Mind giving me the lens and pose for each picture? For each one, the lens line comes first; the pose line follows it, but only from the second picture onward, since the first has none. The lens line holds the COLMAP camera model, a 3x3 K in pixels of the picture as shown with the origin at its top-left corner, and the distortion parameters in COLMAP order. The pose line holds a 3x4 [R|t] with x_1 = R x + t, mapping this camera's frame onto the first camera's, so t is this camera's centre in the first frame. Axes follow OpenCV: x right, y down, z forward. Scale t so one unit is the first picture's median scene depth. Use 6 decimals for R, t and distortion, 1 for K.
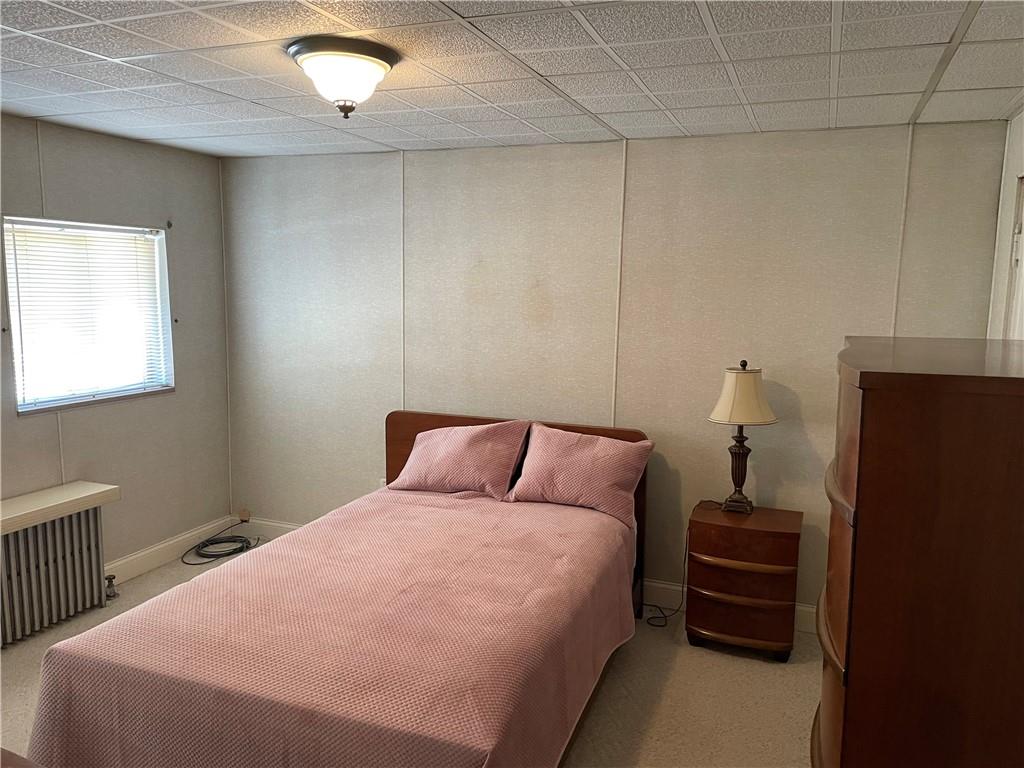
lens RADIAL K [[771.6, 0, 512.0], [0, 771.6, 384.0], [0, 0, 1]] dist [0.082921, -0.161475]
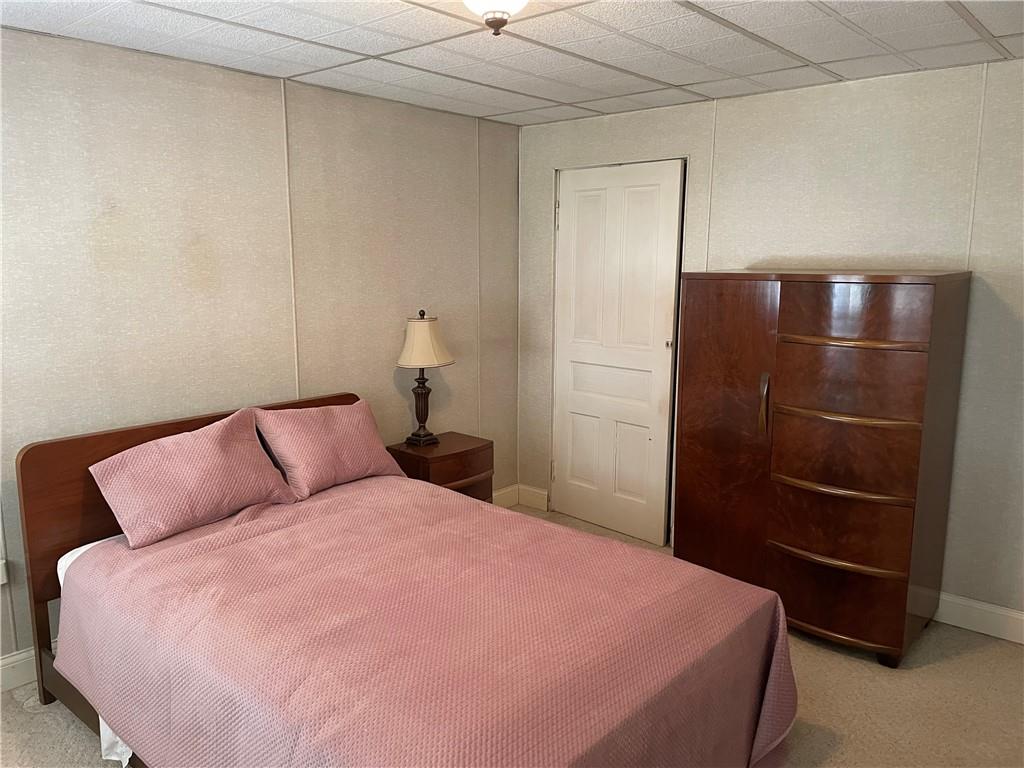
lens RADIAL K [[771.6, 0, 512.0], [0, 771.6, 384.0], [0, 0, 1]] dist [0.082921, -0.161475]
pose [[0.315032, -0.164194, 0.934770, -0.710310], [0.128940, 0.983194, 0.129245, -0.051942], [-0.940282, 0.079813, 0.330908, 0.504102]]
